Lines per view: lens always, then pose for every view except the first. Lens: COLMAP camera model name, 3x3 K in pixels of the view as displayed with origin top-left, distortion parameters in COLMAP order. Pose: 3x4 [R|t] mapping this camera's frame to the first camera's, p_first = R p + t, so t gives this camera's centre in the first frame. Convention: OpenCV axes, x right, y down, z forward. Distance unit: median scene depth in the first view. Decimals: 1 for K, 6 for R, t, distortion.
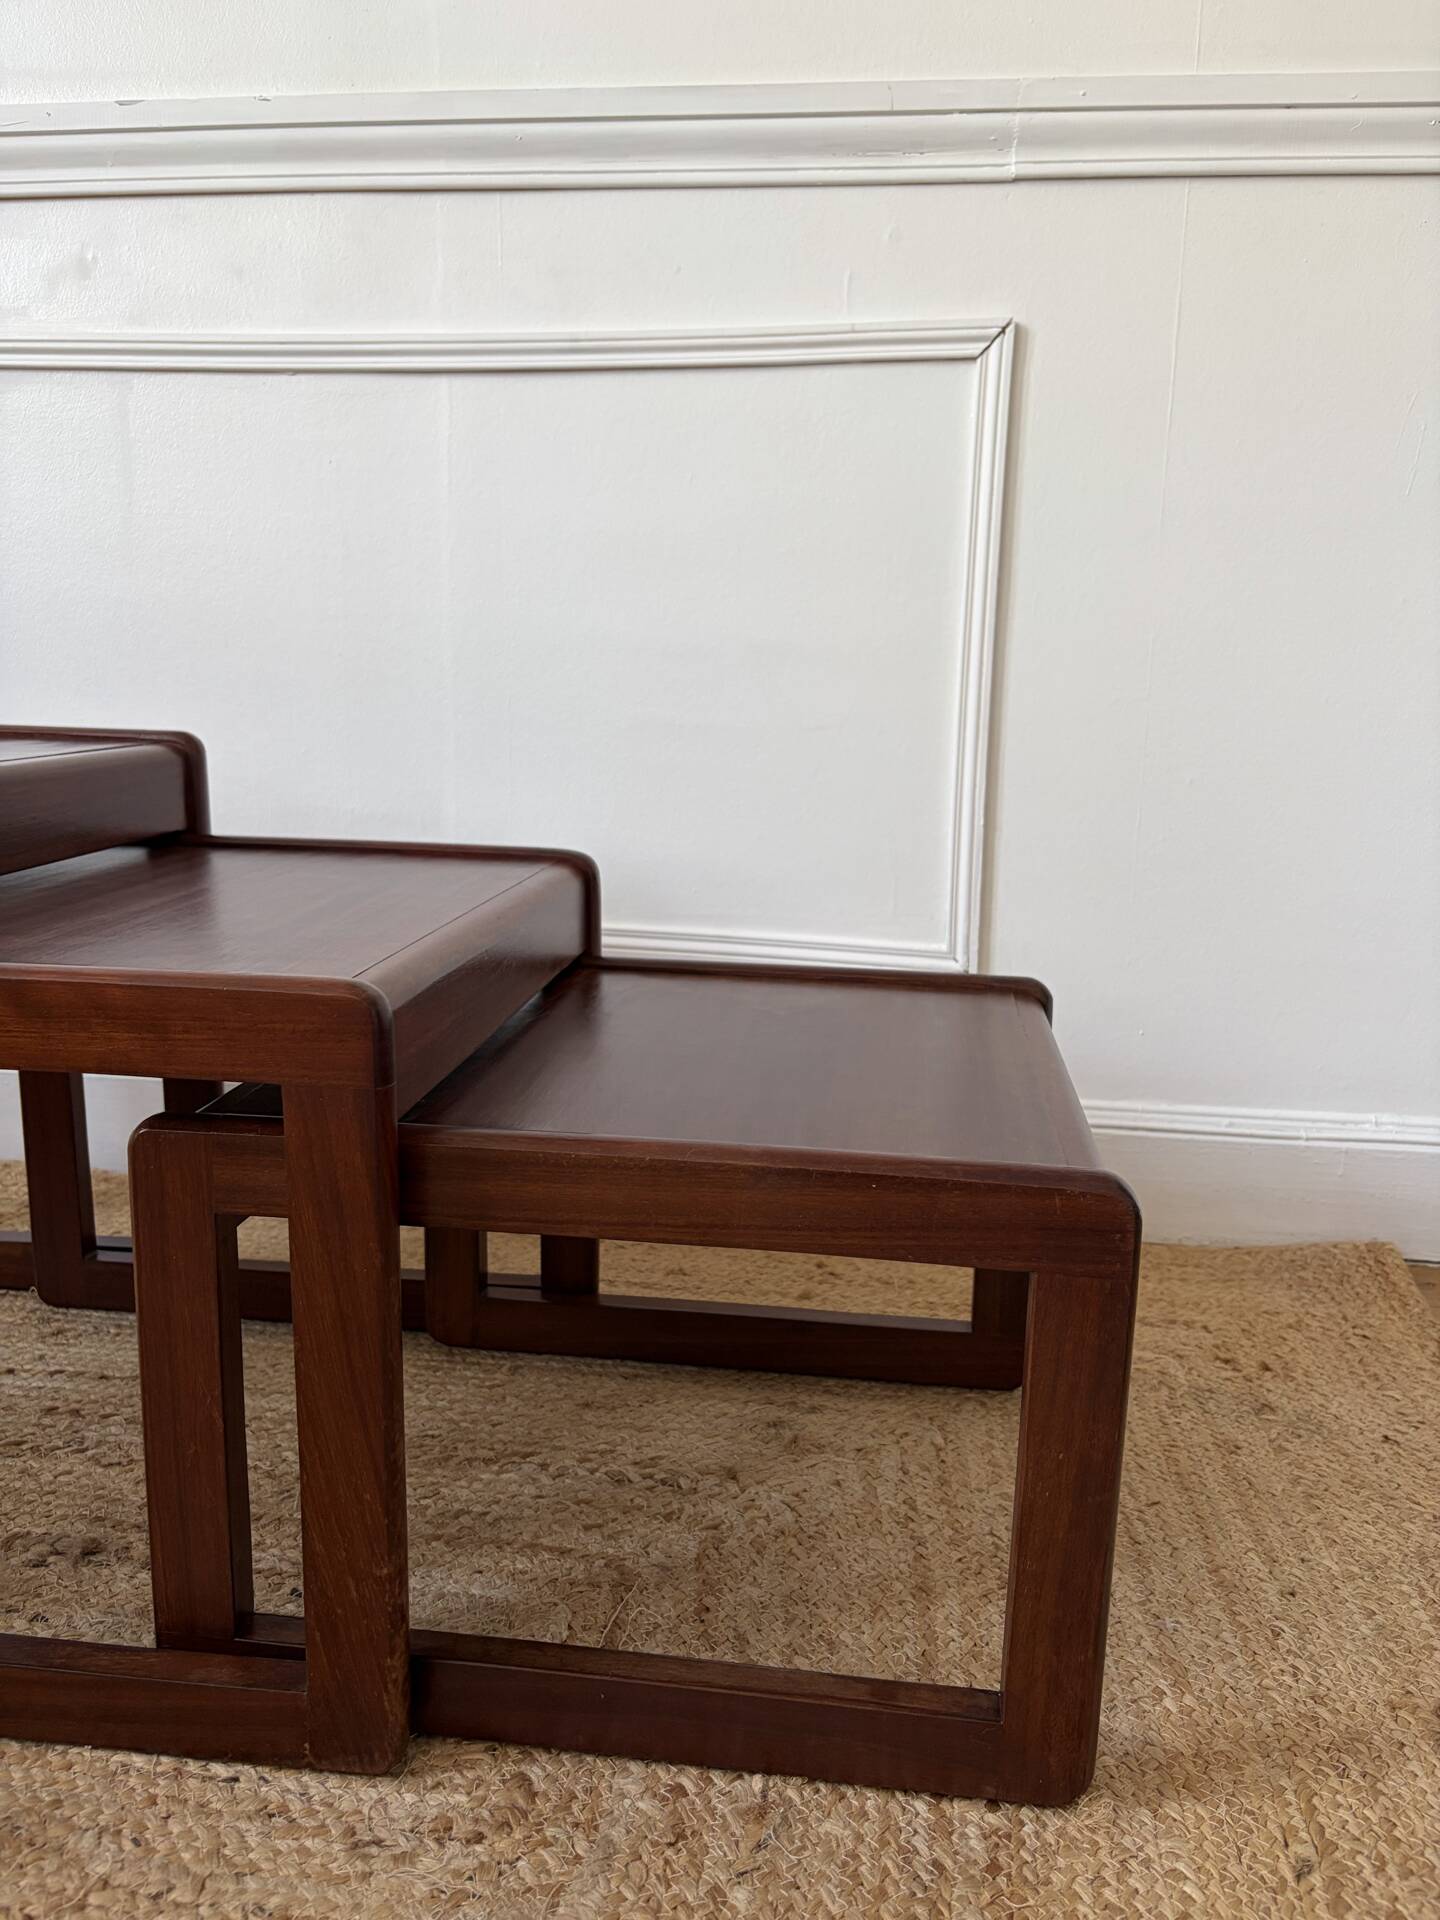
lens RADIAL K [[1458.9, 0, 730.6], [0, 1458.9, 965.8], [0, 0, 1]] dist [0.062210, -0.080319]
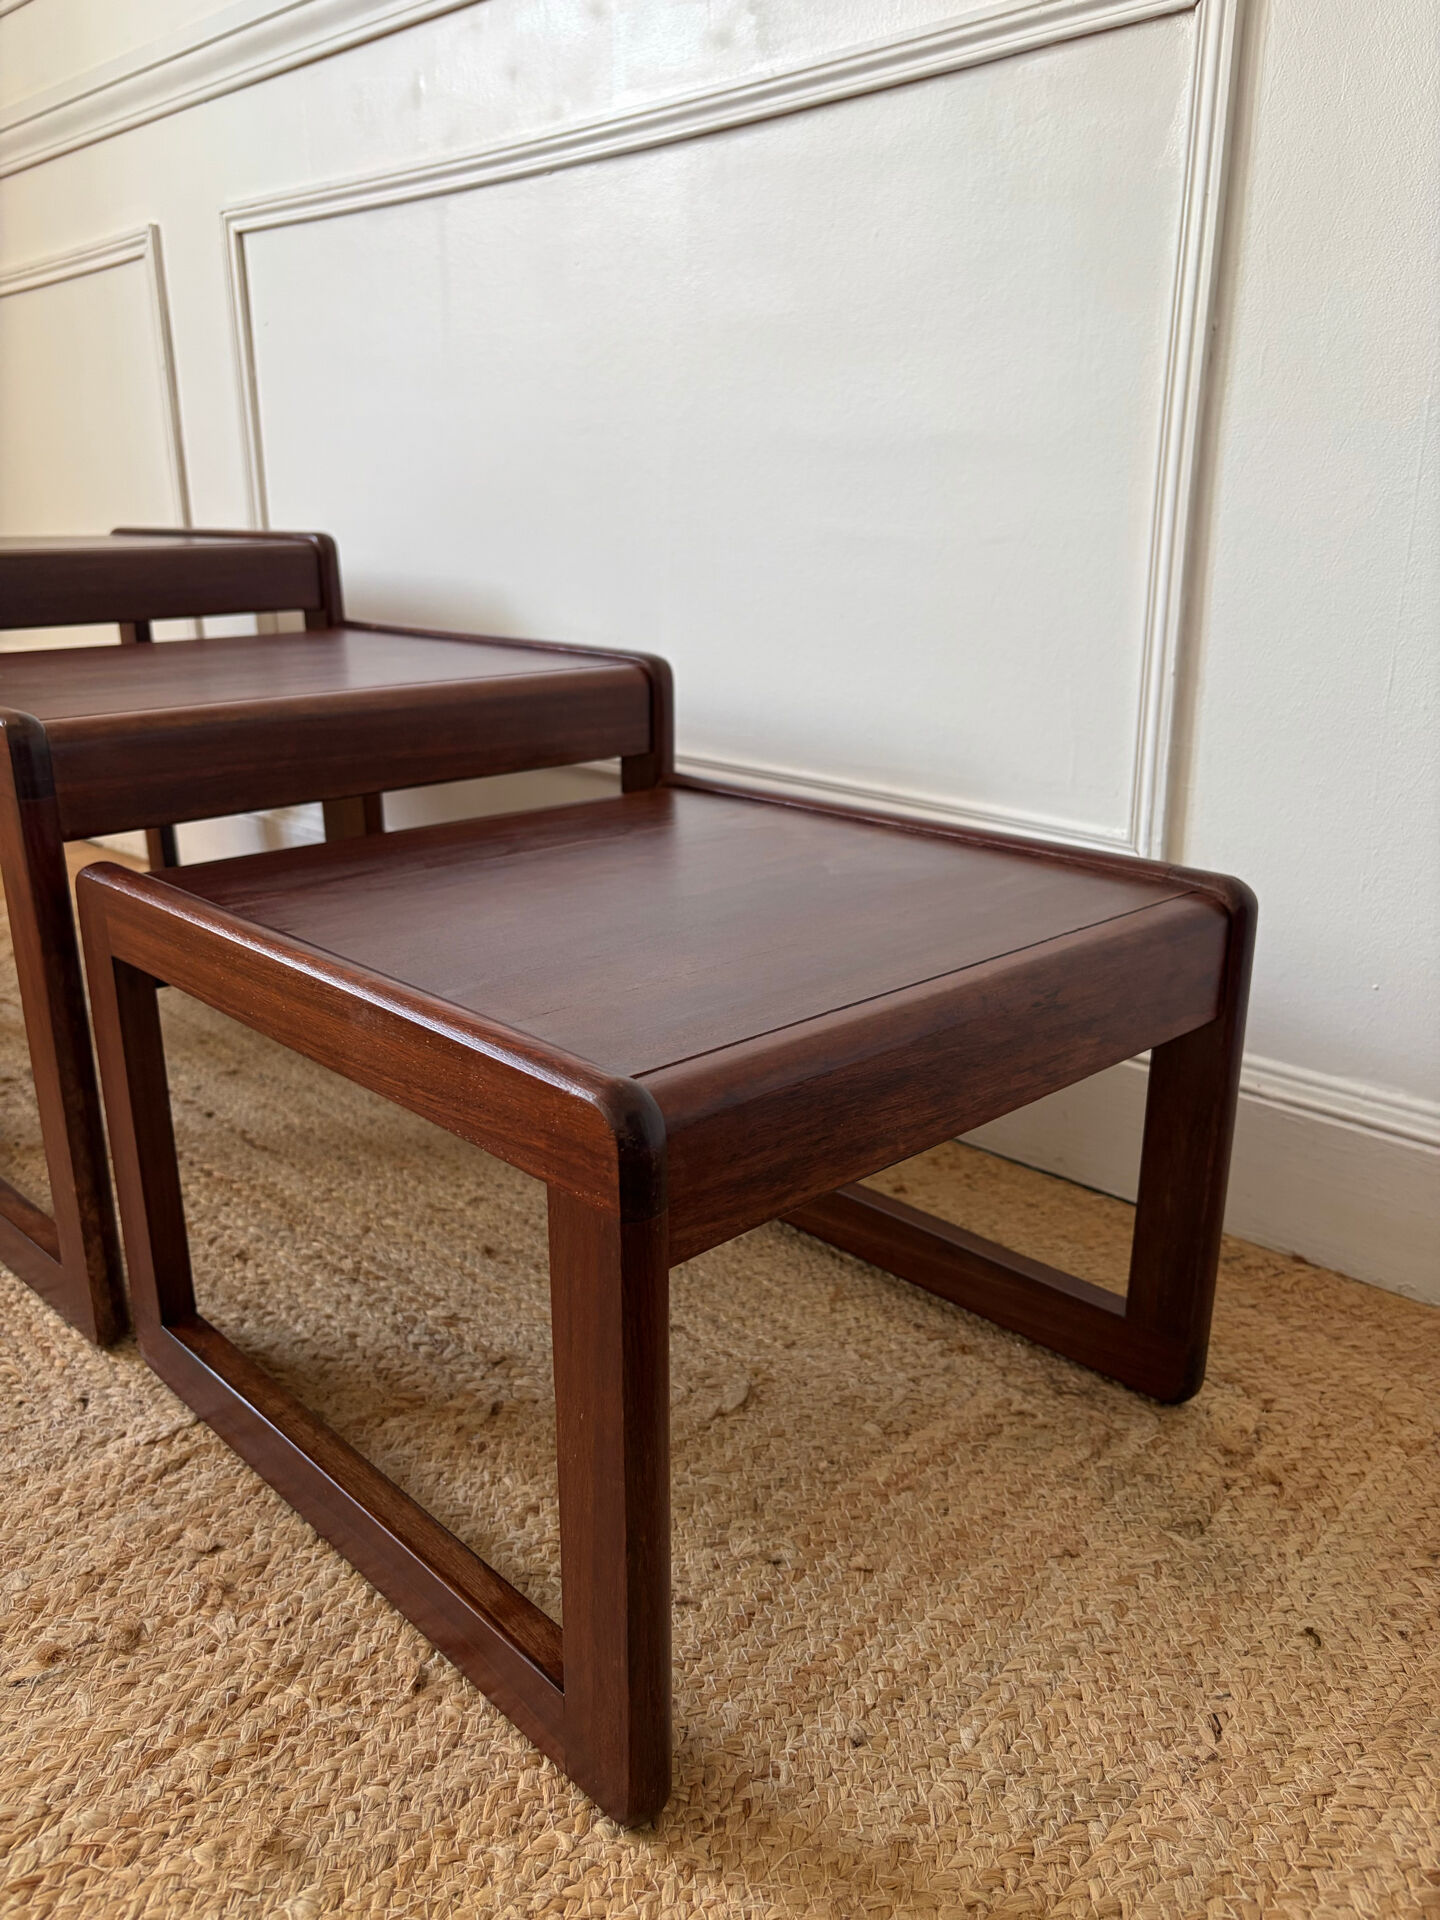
lens RADIAL K [[1465.5, 0, 723.3], [0, 1465.5, 952.8], [0, 0, 1]] dist [0.050056, -0.059141]
pose [[0.801045, 0.156452, -0.577797, 0.832025], [-0.104050, 0.986939, 0.122984, -0.043747], [0.589492, -0.038396, 0.806861, 0.480334]]
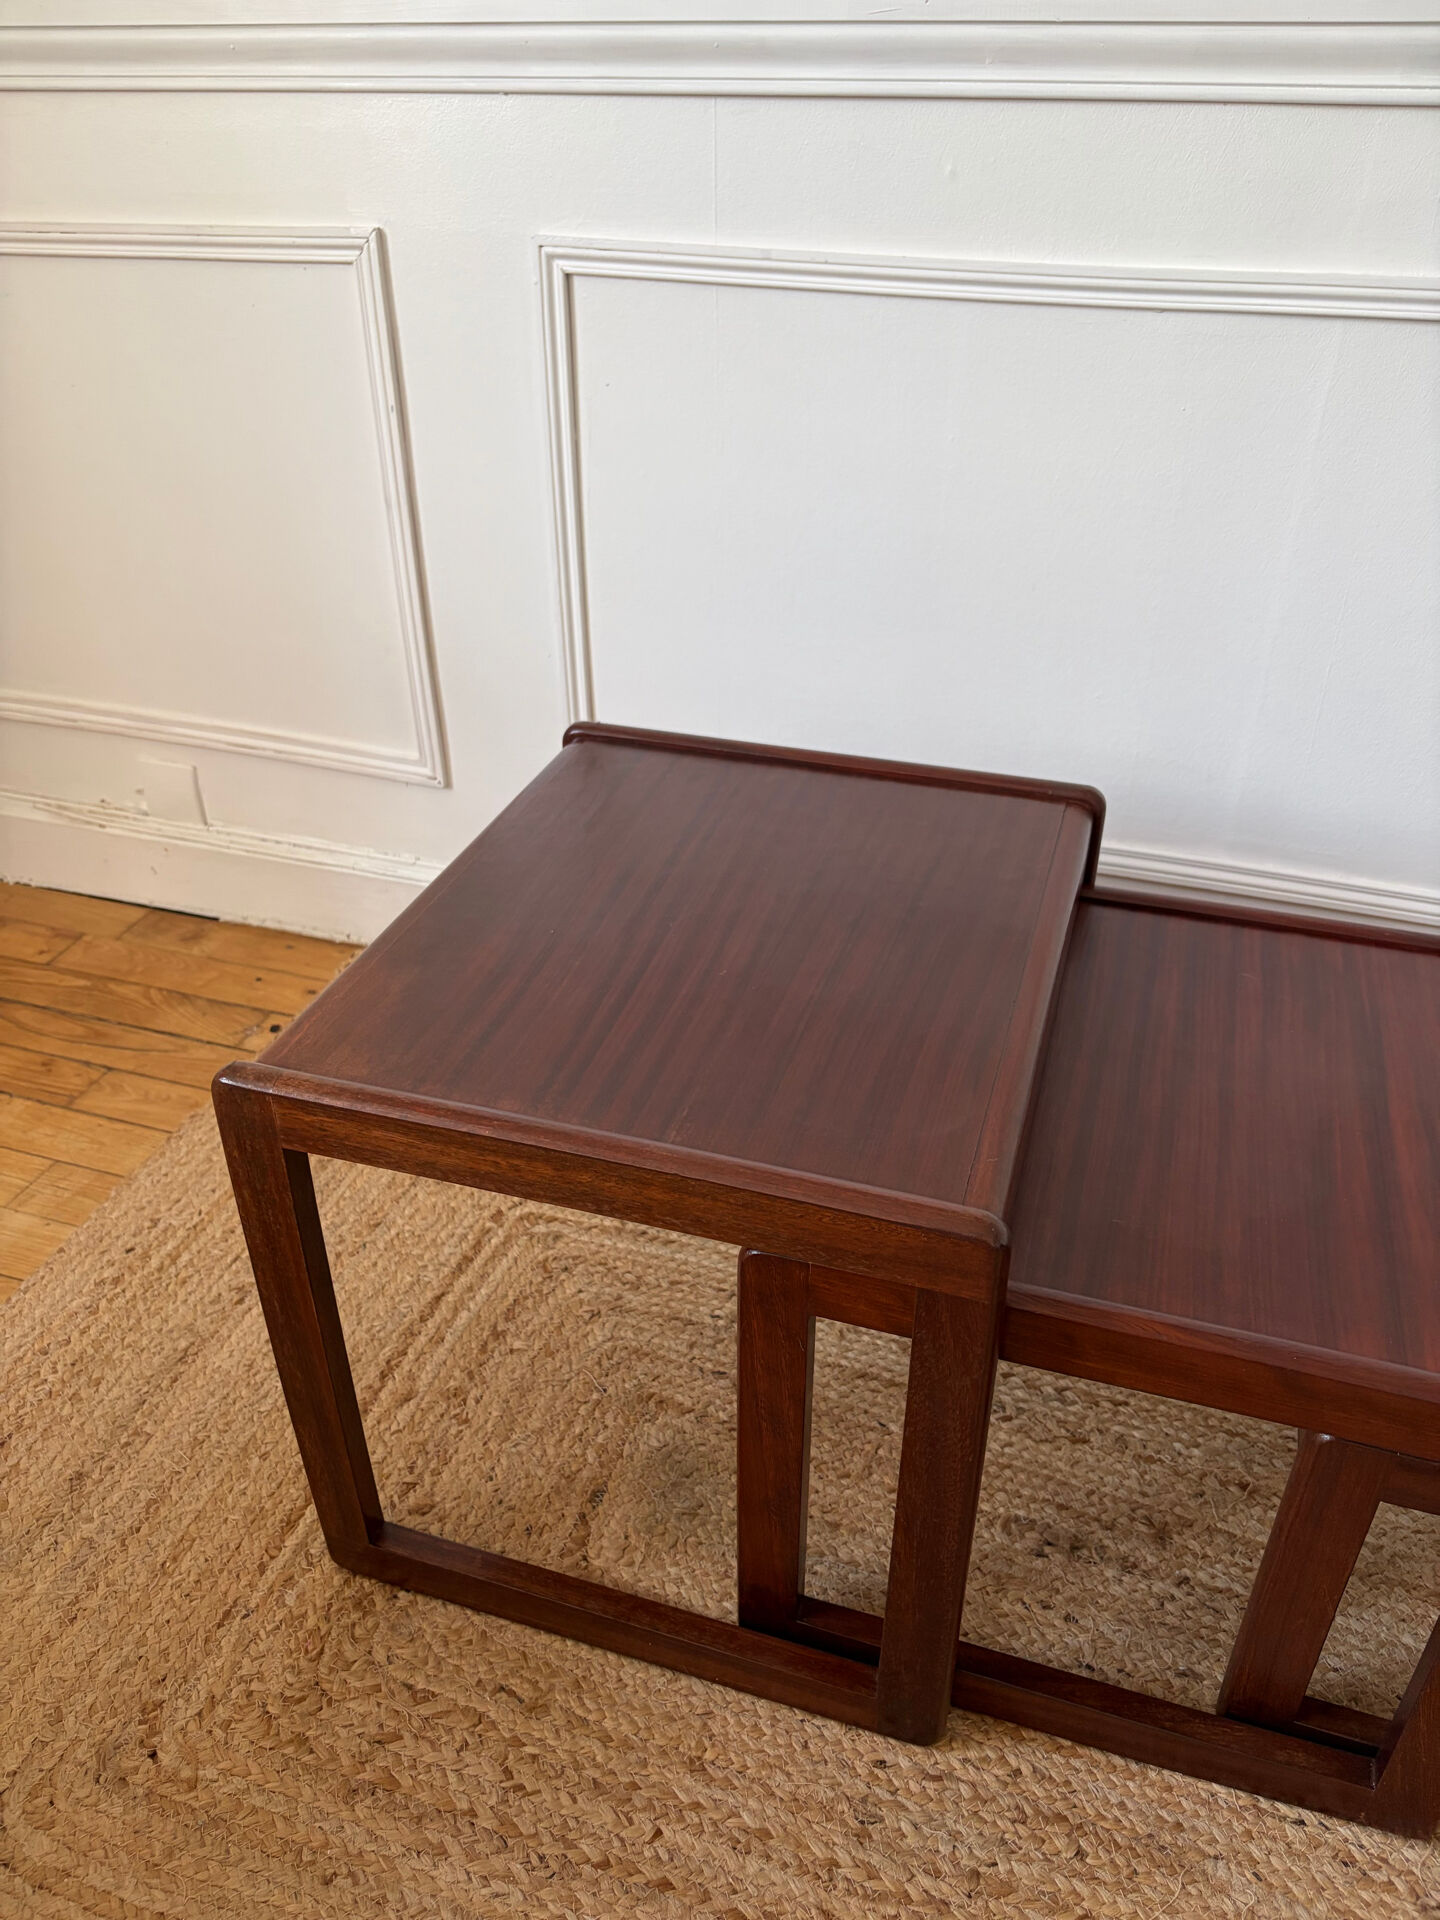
lens RADIAL K [[1461.0, 0, 725.7], [0, 1461.0, 968.2], [0, 0, 1]] dist [0.052633, -0.069609]
pose [[0.979488, 0.091018, -0.179777, -0.675067], [-0.021370, 0.934063, 0.356468, -0.641128], [0.200369, -0.345314, 0.916848, -0.070030]]
